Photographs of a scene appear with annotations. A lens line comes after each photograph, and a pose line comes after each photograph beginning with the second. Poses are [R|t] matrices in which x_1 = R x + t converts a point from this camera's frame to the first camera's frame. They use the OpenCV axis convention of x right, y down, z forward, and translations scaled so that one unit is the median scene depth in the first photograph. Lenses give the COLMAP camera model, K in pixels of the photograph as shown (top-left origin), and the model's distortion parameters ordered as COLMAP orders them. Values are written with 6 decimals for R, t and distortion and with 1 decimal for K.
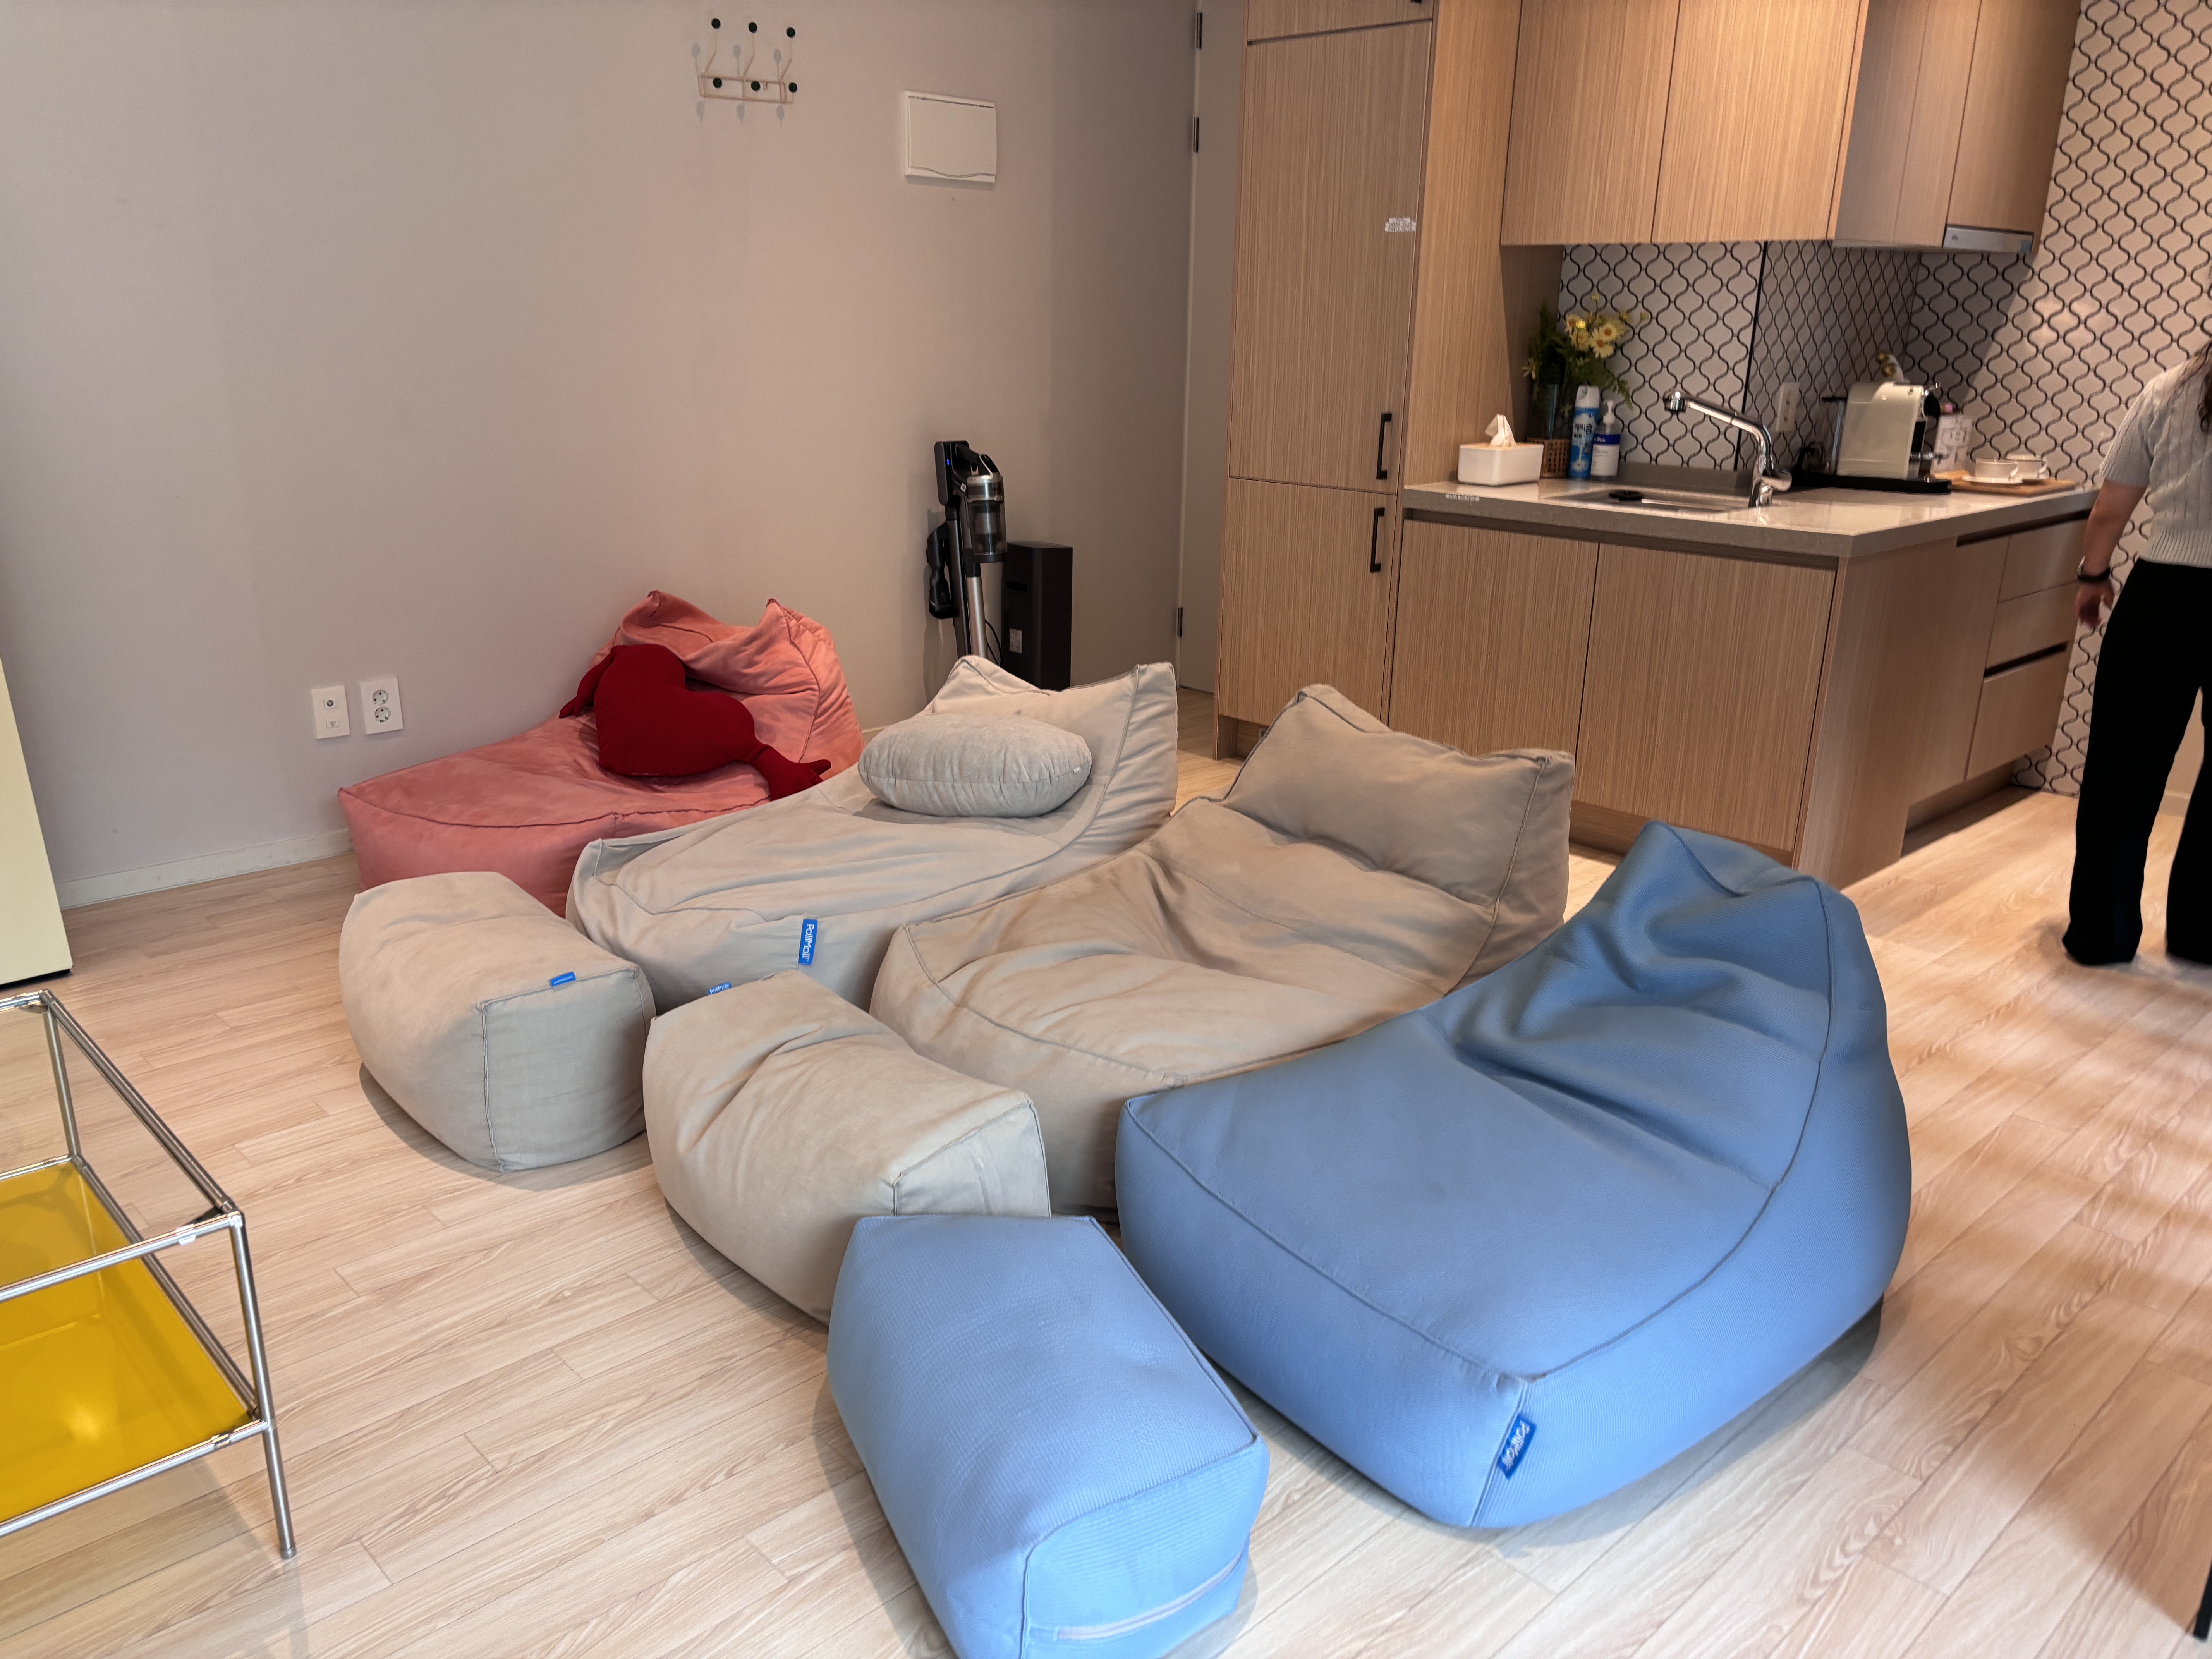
lens RADIAL K [[1675.6, 0, 1104.9], [0, 1675.6, 833.2], [0, 0, 1]] dist [-0.001316, -0.008882]
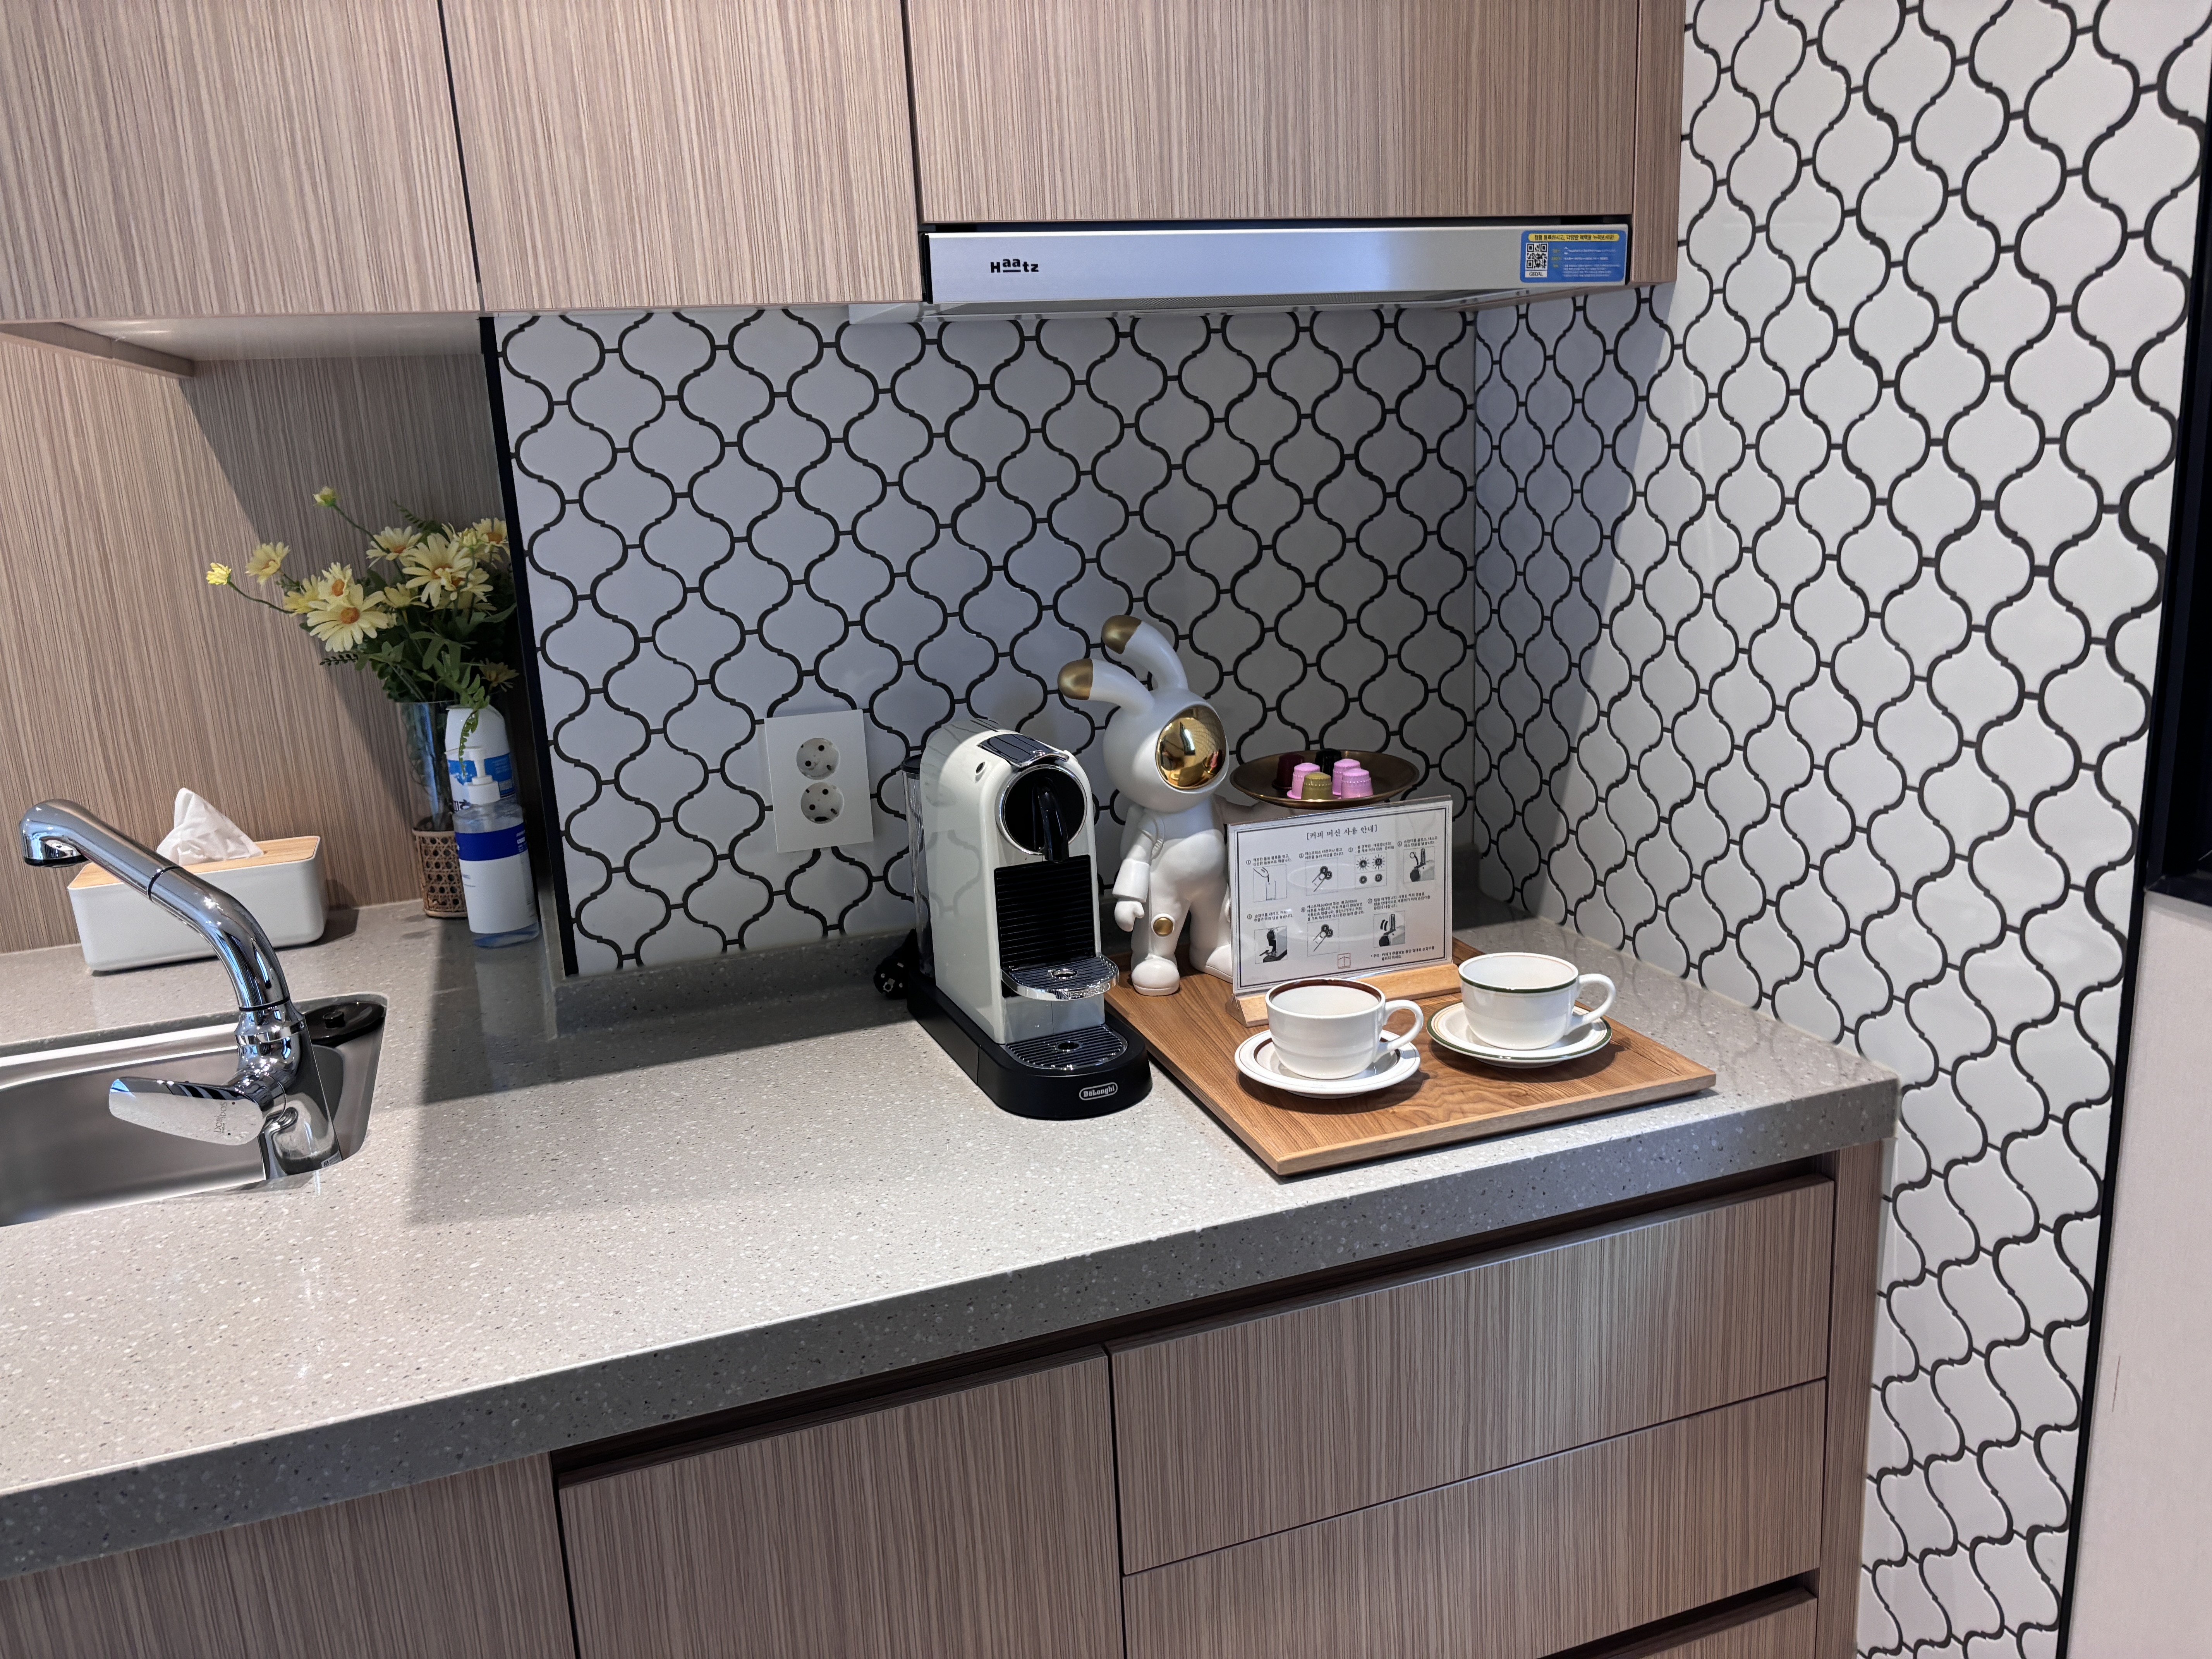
lens RADIAL K [[1675.6, 0, 1106.4], [0, 1675.6, 826.3], [0, 0, 1]] dist [-0.001316, -0.008882]
pose [[0.916355, 0.034889, -0.398844, 0.590290], [-0.062615, 0.996426, -0.056699, -0.225194], [0.395440, 0.076930, 0.915264, 0.692161]]
